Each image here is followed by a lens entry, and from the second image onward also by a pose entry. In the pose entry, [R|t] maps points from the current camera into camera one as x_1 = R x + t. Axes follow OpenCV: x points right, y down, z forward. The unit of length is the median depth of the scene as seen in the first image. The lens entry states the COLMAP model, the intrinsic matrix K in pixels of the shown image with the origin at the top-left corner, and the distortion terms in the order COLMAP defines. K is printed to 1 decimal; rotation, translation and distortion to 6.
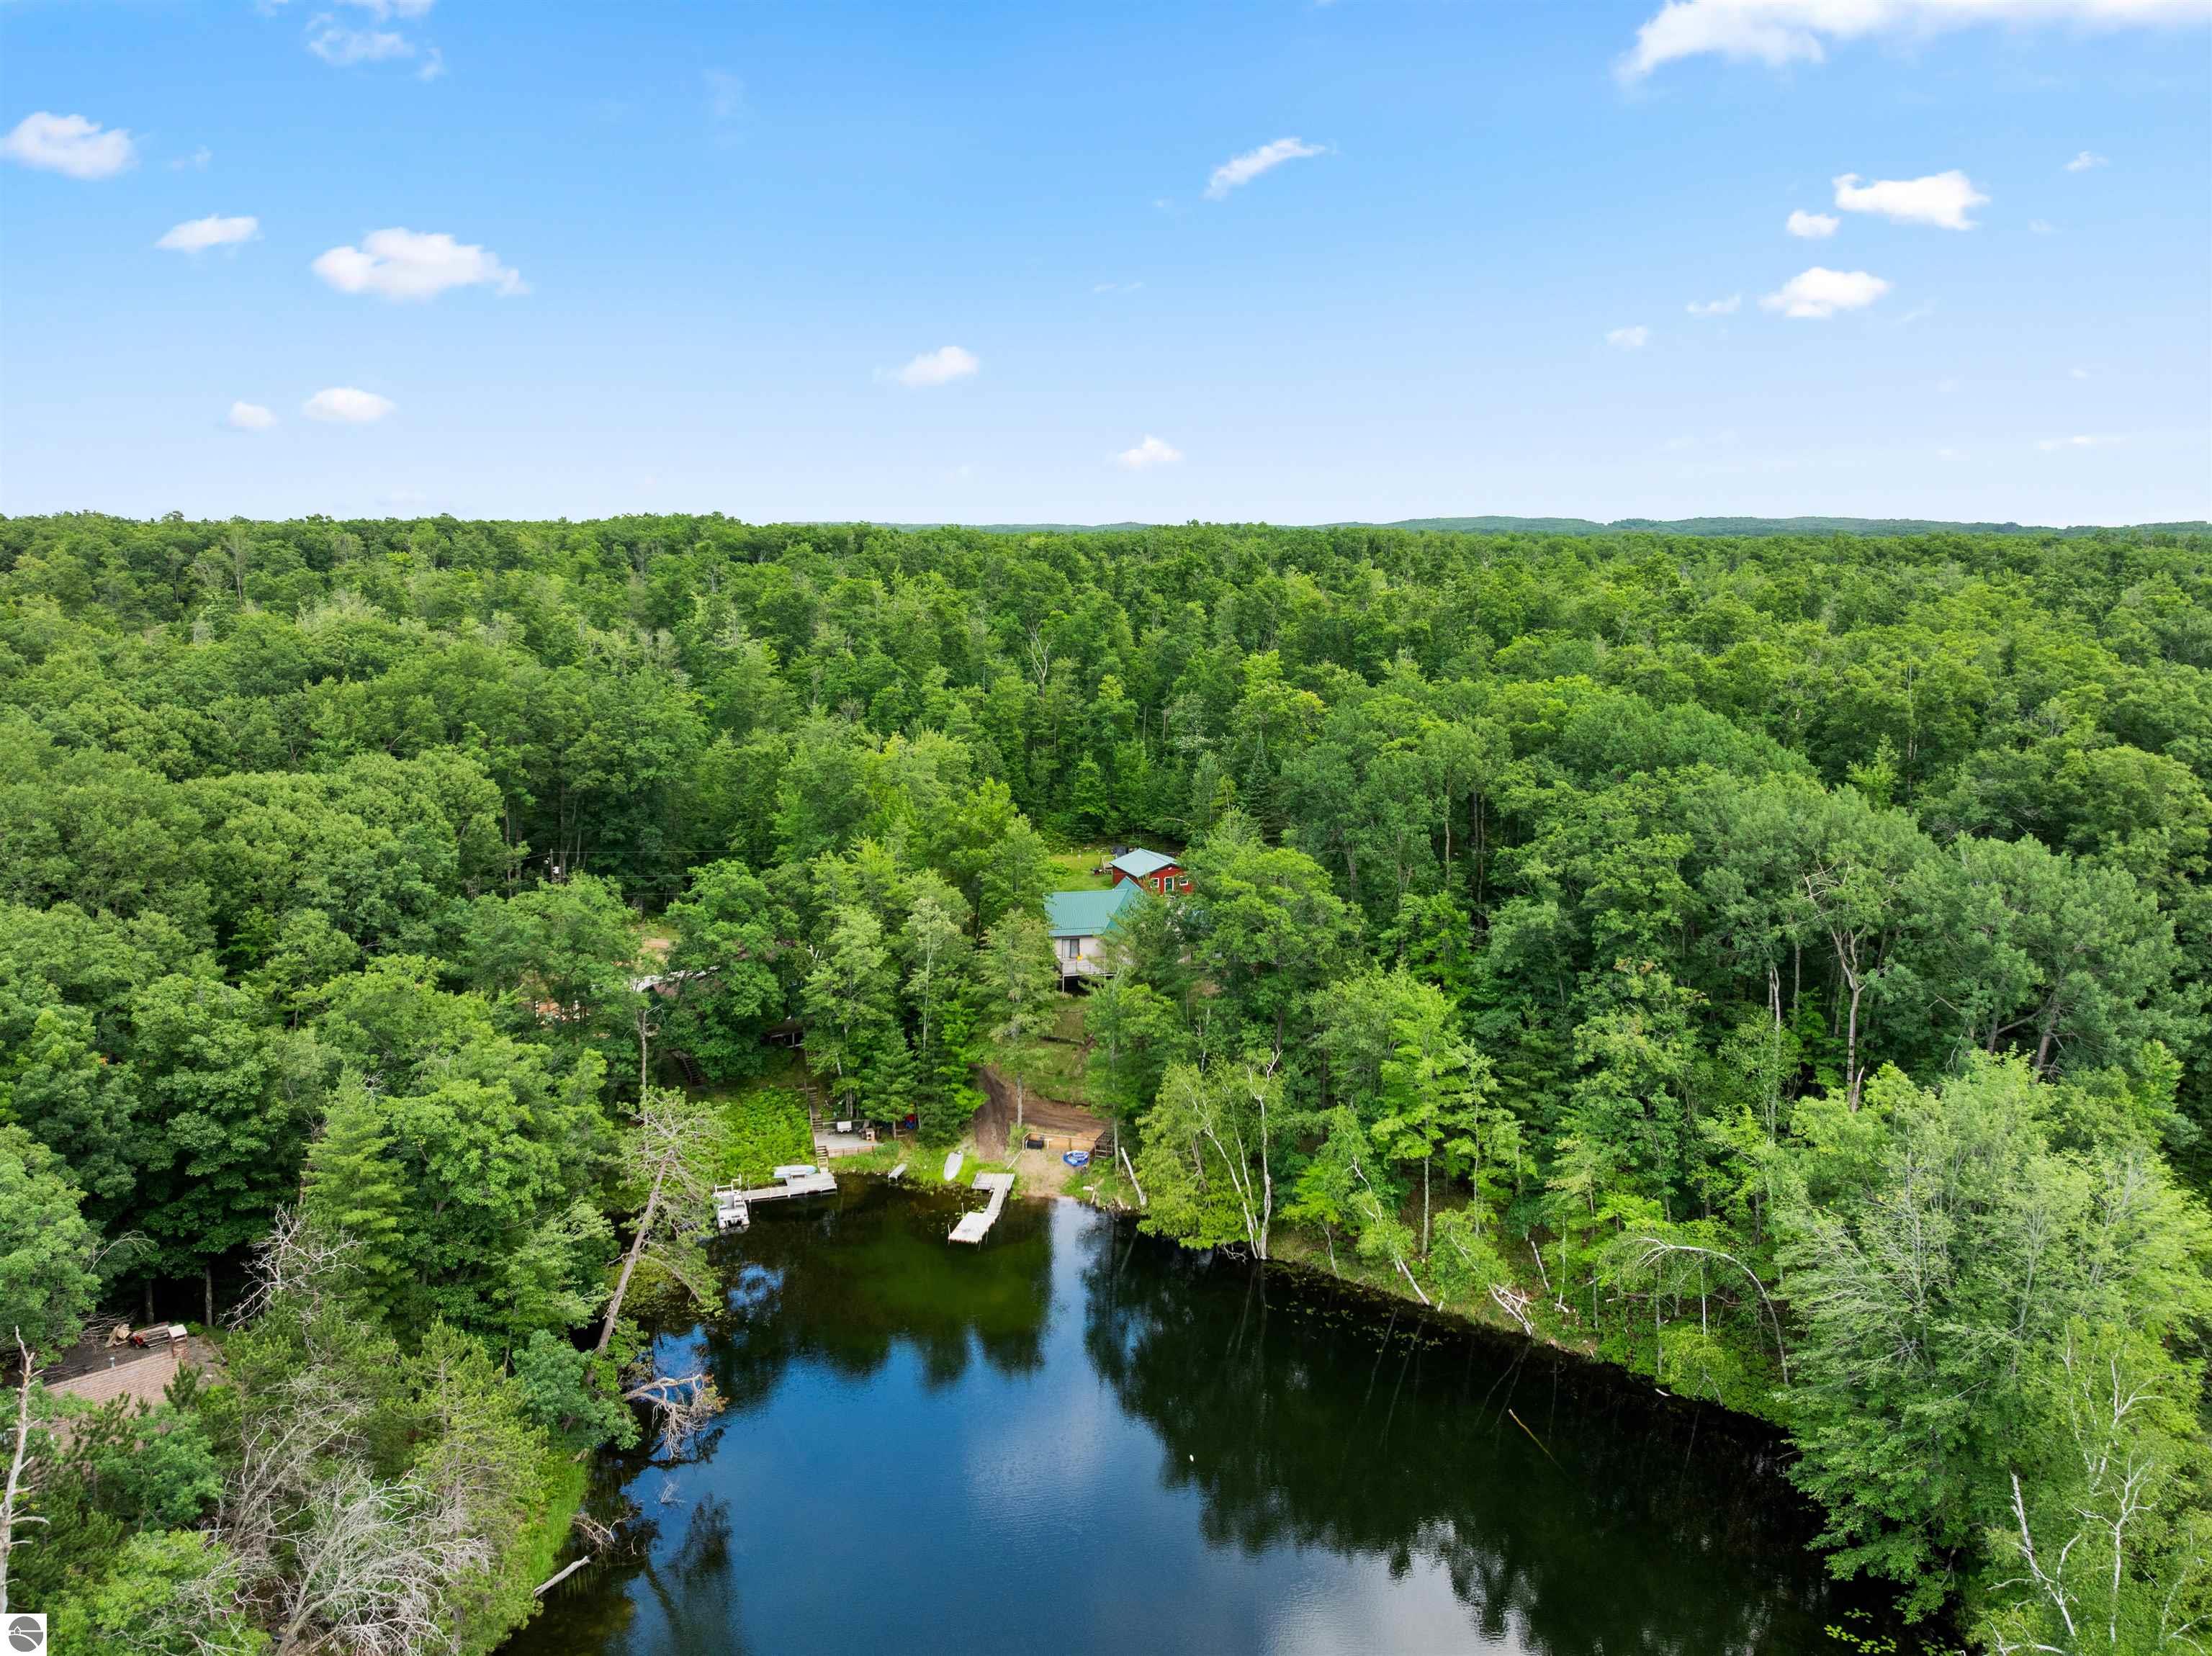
lens RADIAL K [[1669.9, 0, 1081.3], [0, 1669.9, 827.0], [0, 0, 1]] dist [-0.052793, -0.003882]
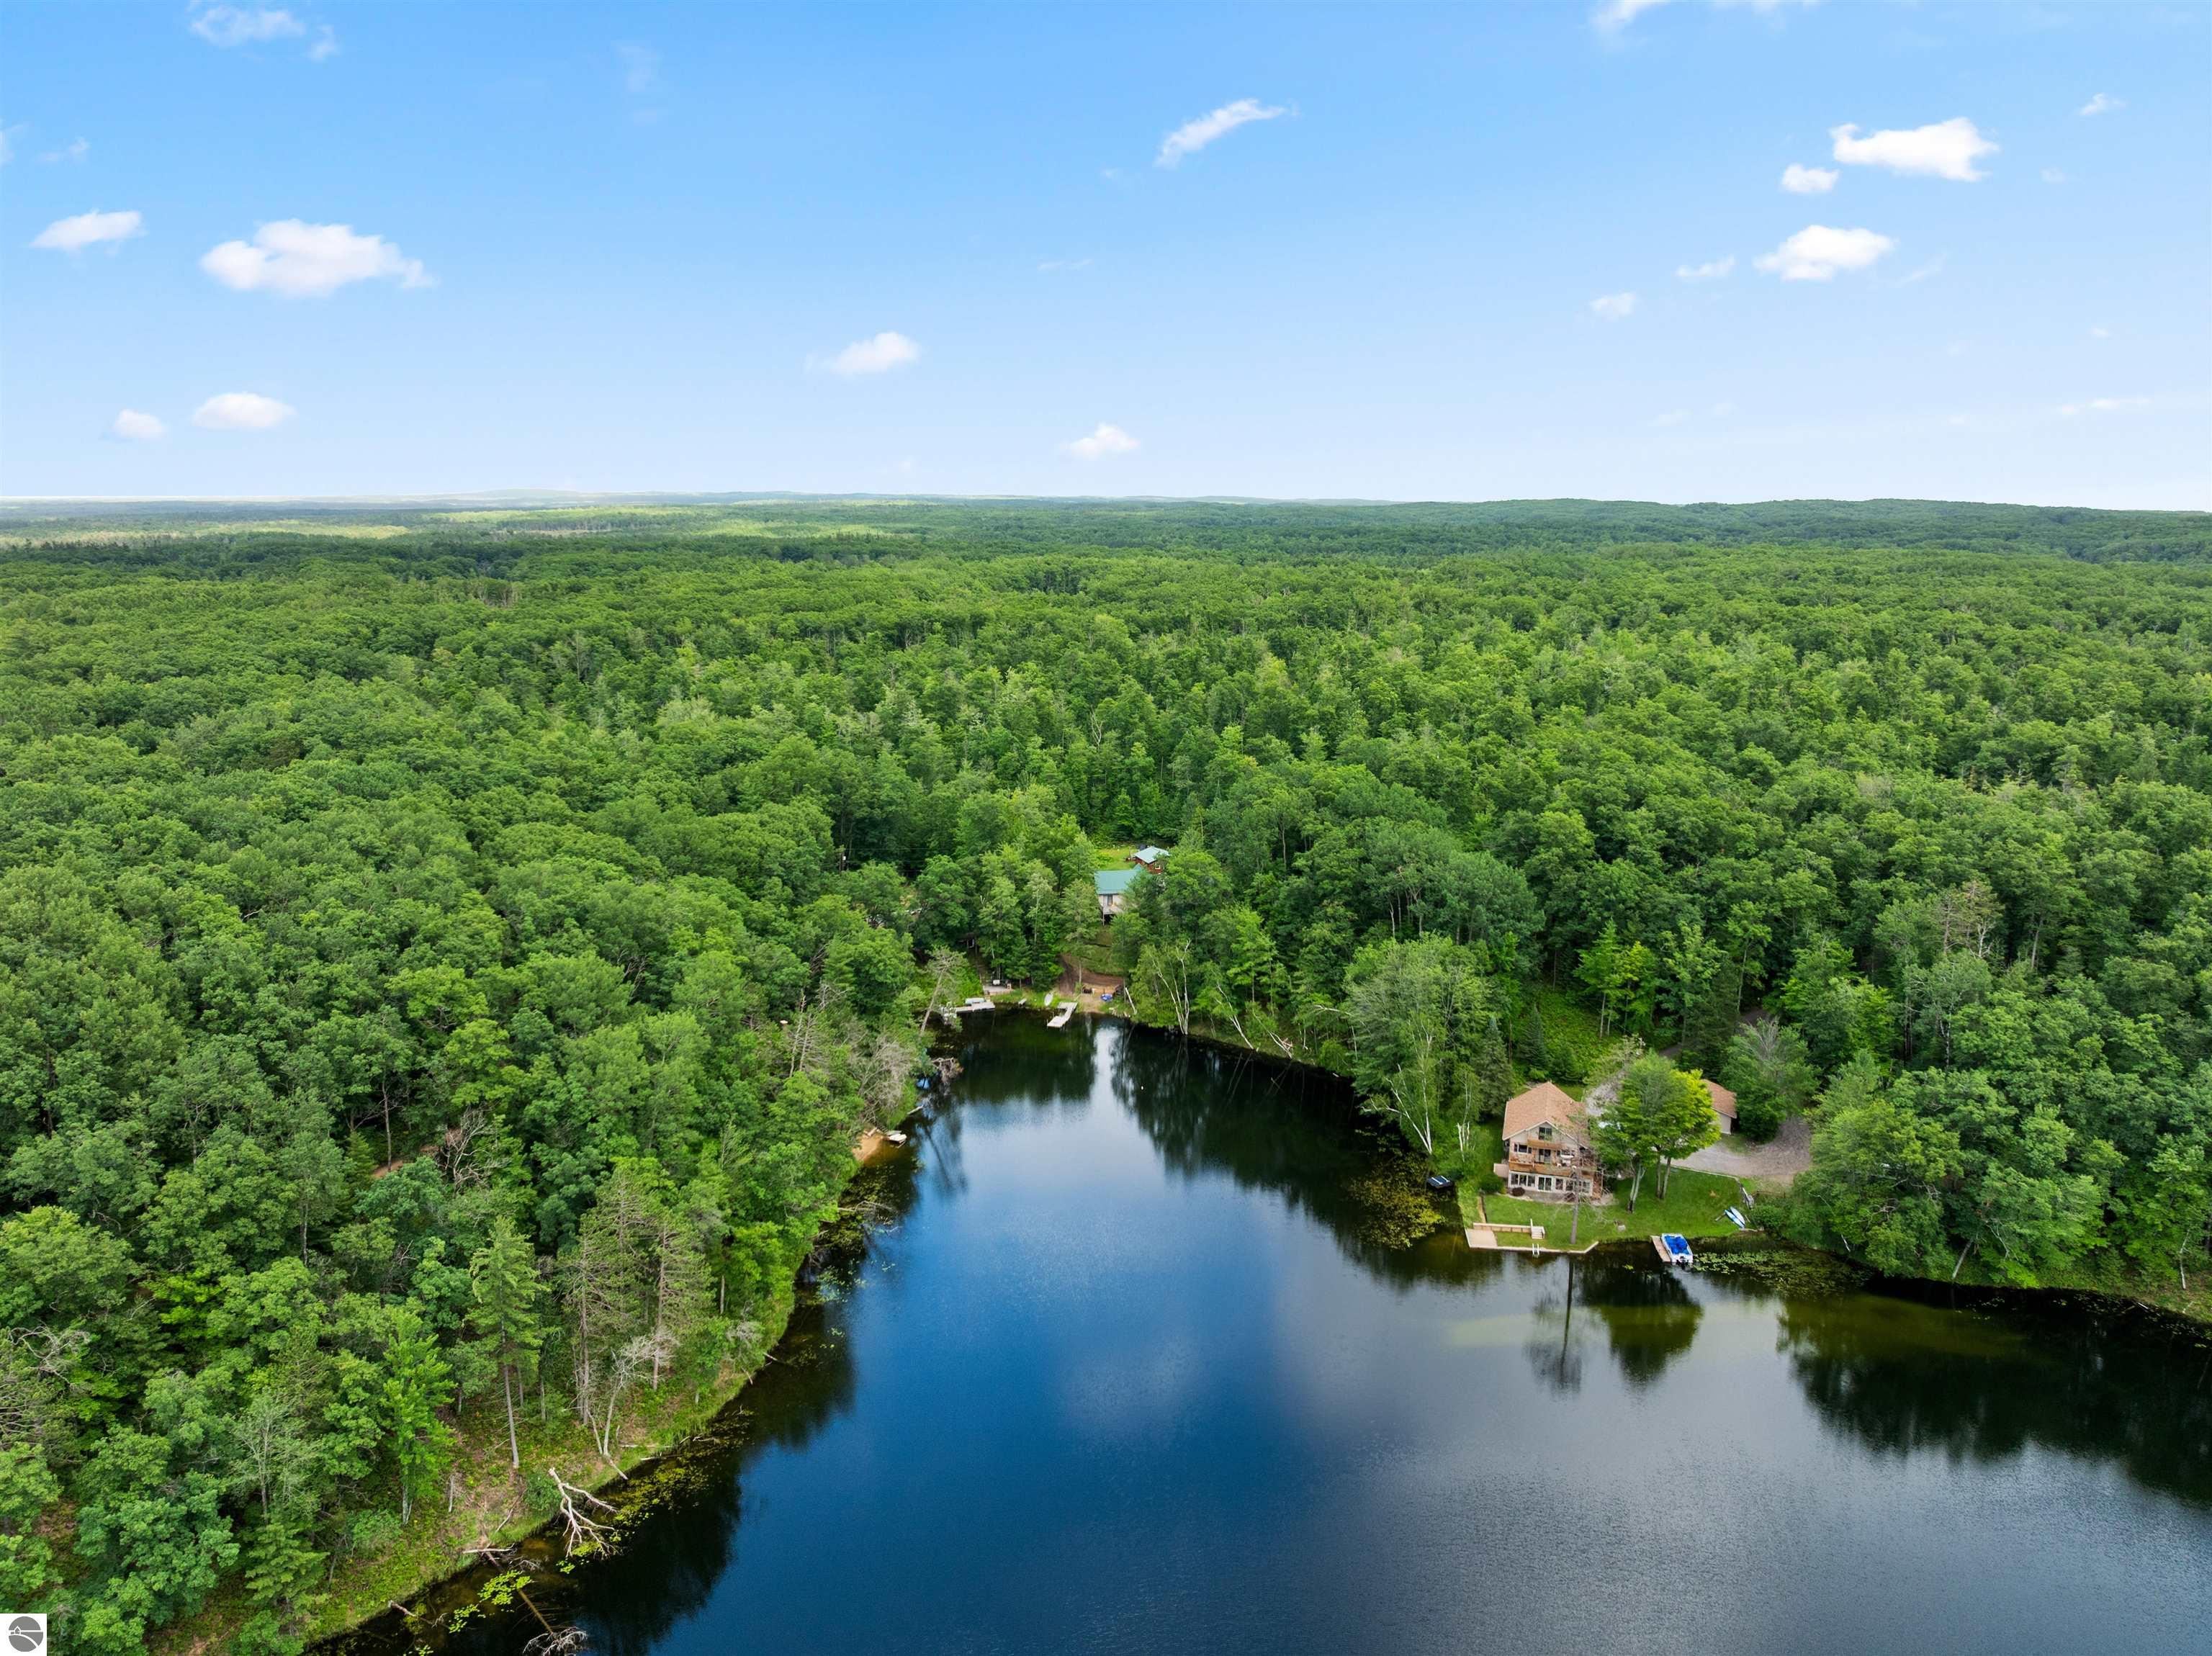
lens RADIAL K [[1669.9, 0, 1081.3], [0, 1669.9, 827.0], [0, 0, 1]] dist [-0.052793, -0.003882]
pose [[0.998943, 0.005361, -0.045653, 0.059525], [-0.004755, 0.999899, 0.013370, -0.044350], [0.045720, -0.013138, 0.998868, -1.095879]]
